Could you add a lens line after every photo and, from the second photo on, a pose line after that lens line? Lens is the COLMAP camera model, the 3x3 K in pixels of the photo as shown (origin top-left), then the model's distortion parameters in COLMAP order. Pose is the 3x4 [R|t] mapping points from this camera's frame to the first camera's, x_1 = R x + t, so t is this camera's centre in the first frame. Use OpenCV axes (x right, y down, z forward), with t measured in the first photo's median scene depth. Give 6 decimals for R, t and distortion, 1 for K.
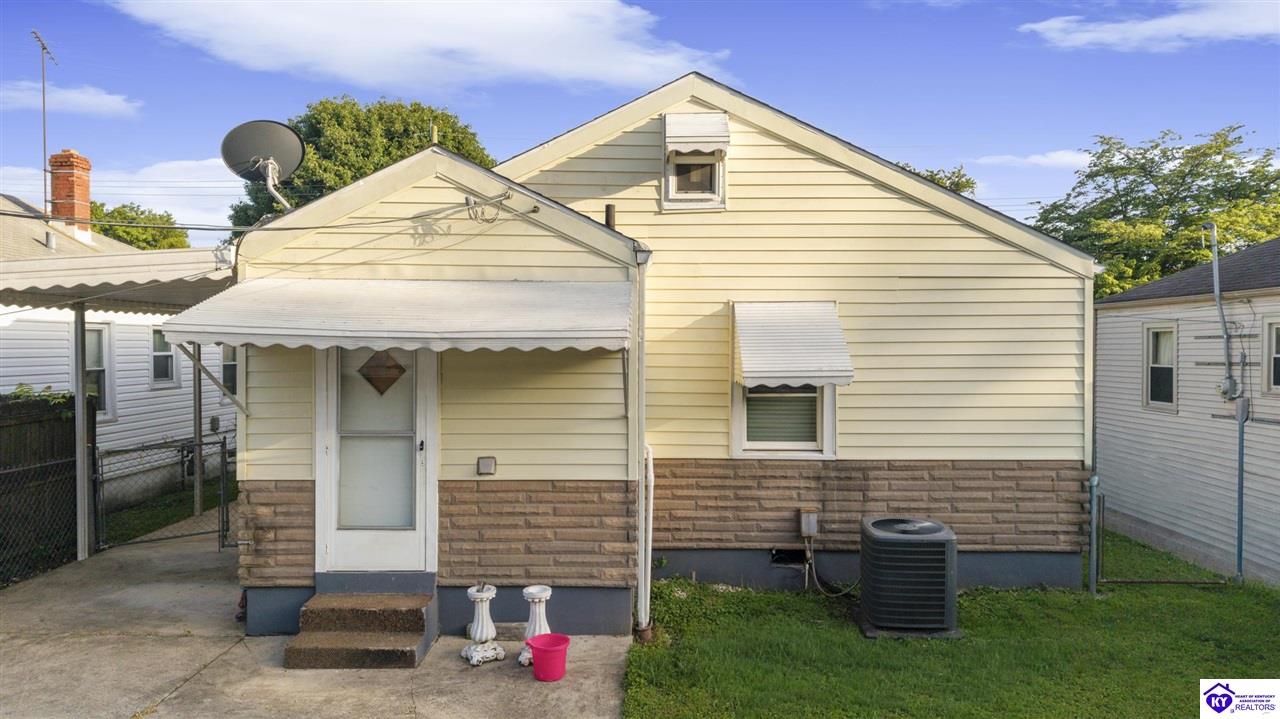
lens RADIAL K [[862.6, 0, 643.7], [0, 862.6, 354.1], [0, 0, 1]] dist [0.036347, -0.032415]
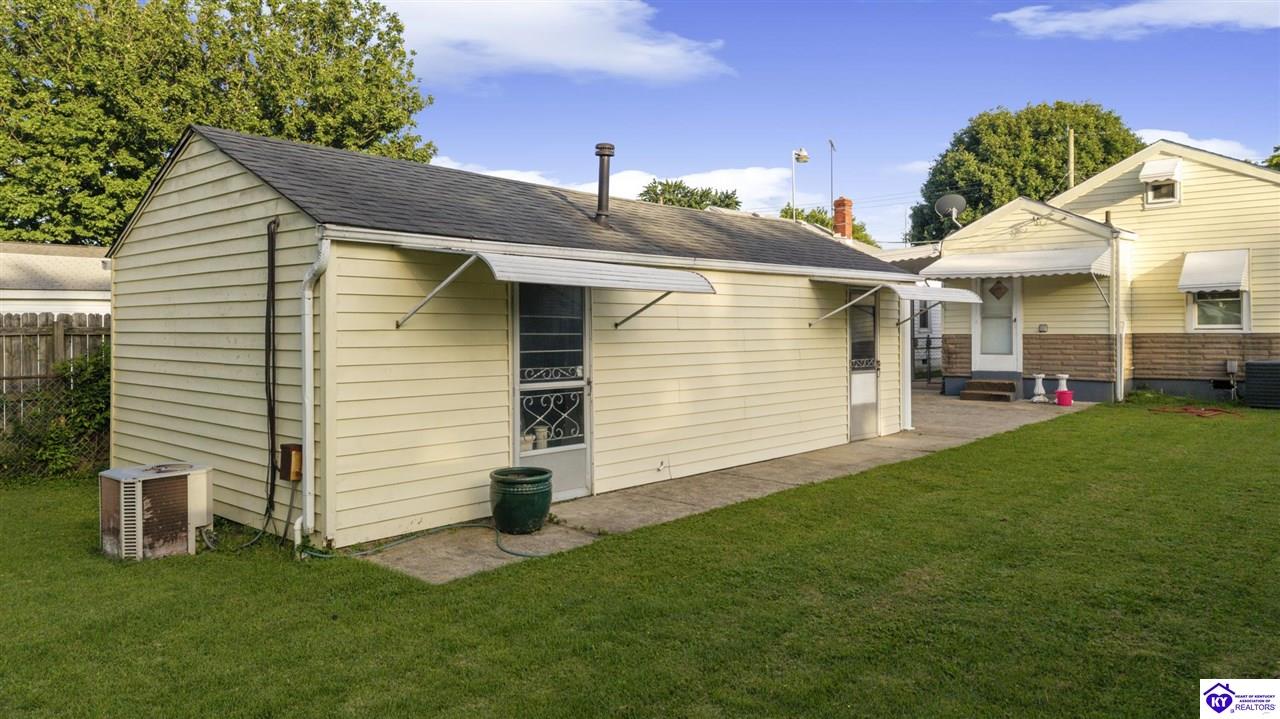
lens RADIAL K [[862.6, 0, 637.2], [0, 862.6, 328.6], [0, 0, 1]] dist [0.036347, -0.032415]
pose [[0.741446, -0.005666, -0.670989, 0.504160], [-0.000170, 0.999963, -0.008632, 0.128800], [0.671013, 0.006515, 0.741417, -1.294193]]
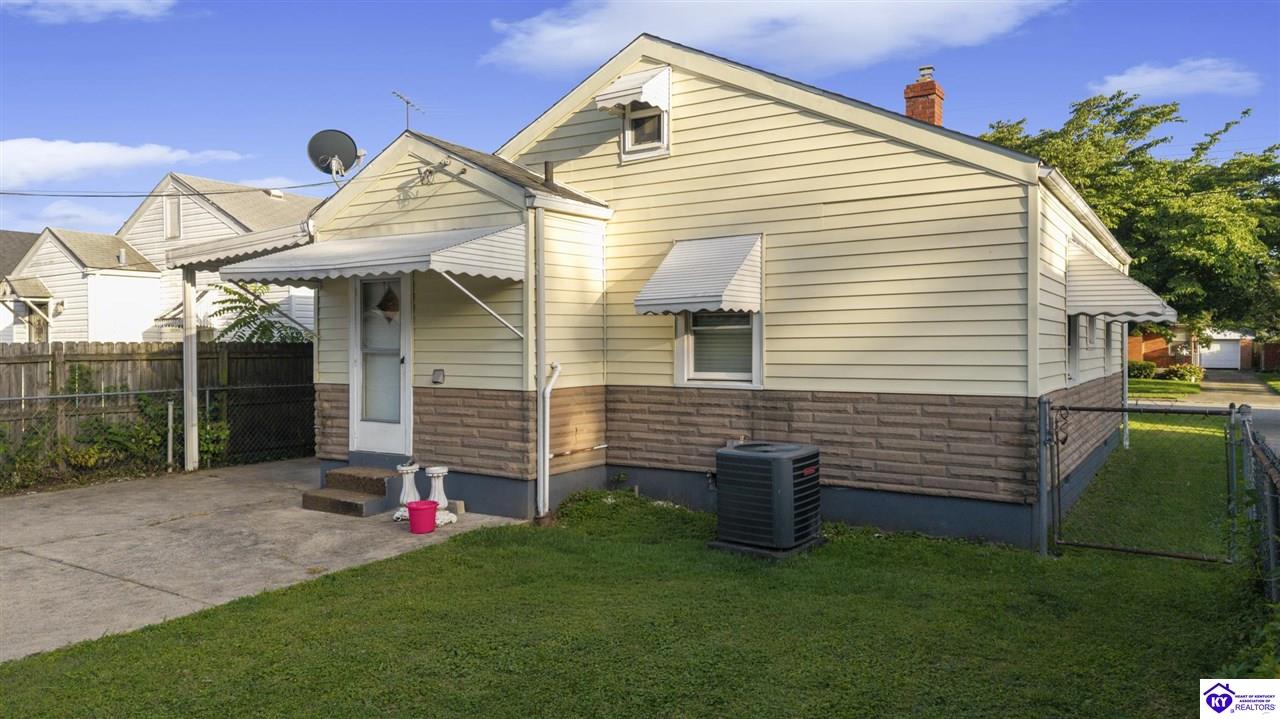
lens RADIAL K [[862.6, 0, 635.3], [0, 862.6, 357.2], [0, 0, 1]] dist [0.036347, -0.032415]
pose [[0.841756, 0.005157, -0.539833, 0.643288], [-0.003799, 0.999986, 0.003628, 0.081197], [0.539844, -0.001003, 0.841764, 0.068286]]
